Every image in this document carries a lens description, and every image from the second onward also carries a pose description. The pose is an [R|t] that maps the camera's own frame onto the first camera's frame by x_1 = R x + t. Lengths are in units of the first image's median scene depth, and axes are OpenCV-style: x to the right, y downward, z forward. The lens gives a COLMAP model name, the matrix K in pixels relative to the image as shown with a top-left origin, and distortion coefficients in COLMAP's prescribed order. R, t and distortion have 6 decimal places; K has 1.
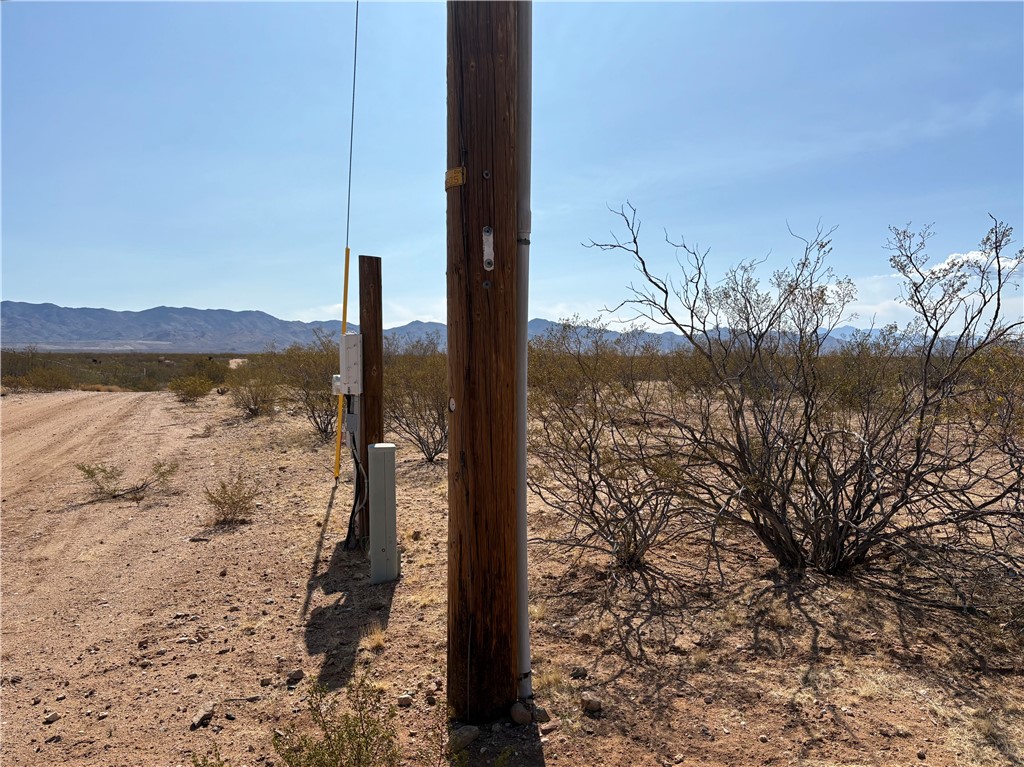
lens RADIAL K [[795.5, 0, 512.0], [0, 795.5, 383.5], [0, 0, 1]] dist [0.004363, -0.001355]
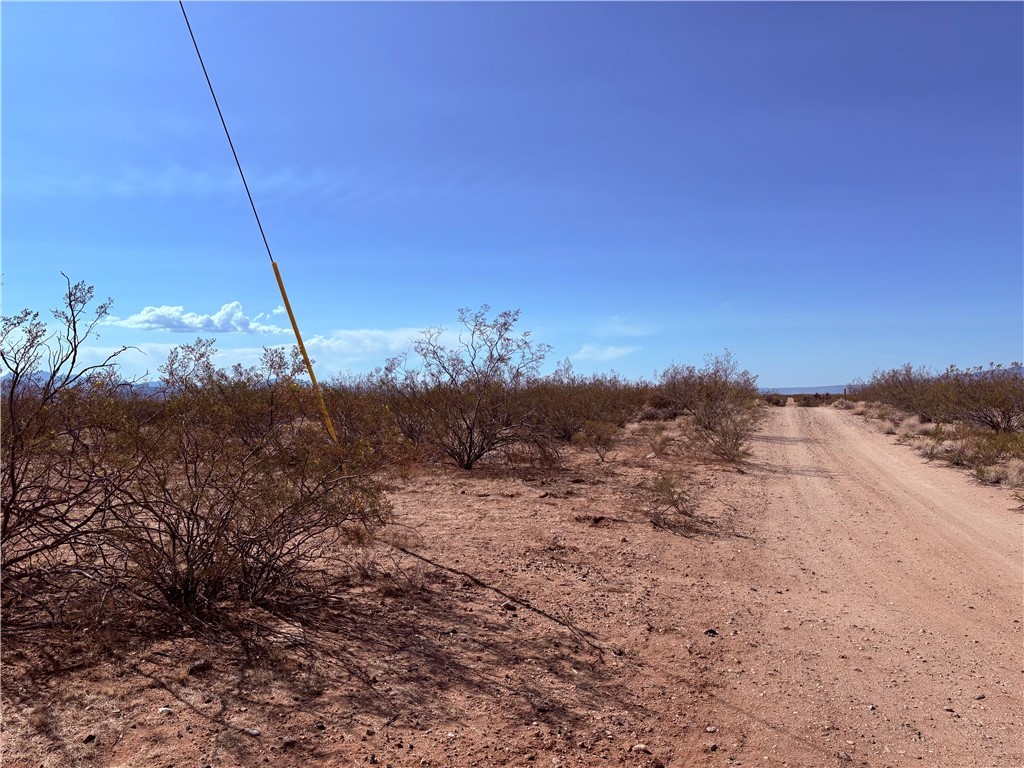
lens RADIAL K [[759.1, 0, 512.0], [0, 759.1, 384.0], [0, 0, 1]] dist [0.032746, -0.049475]
pose [[0.579969, 0.003669, 0.814630, 0.067472], [0.042766, 0.998474, -0.034944, 0.013314], [-0.813515, 0.055105, 0.578927, -0.138789]]
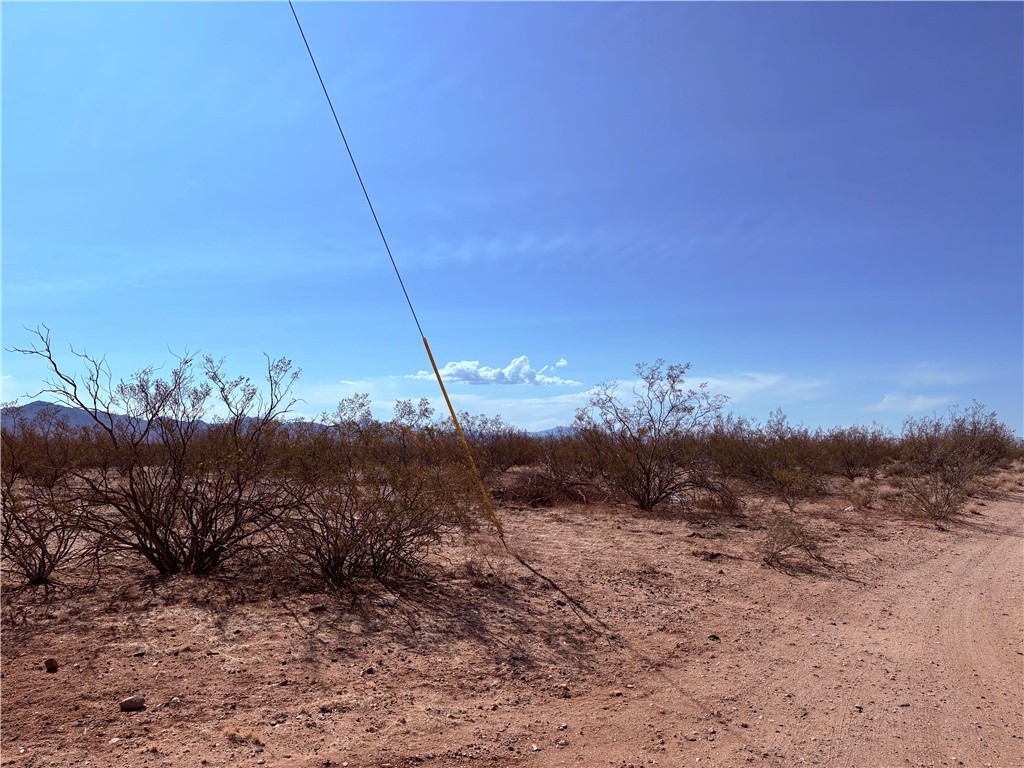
lens RADIAL K [[770.4, 0, 512.0], [0, 770.4, 384.0], [0, 0, 1]] dist [0.011350, 0.002952]
pose [[0.836375, 0.050674, 0.545811, 0.096471], [0.012285, 0.993735, -0.111085, 0.054214], [-0.548020, 0.099614, 0.830512, -0.668968]]
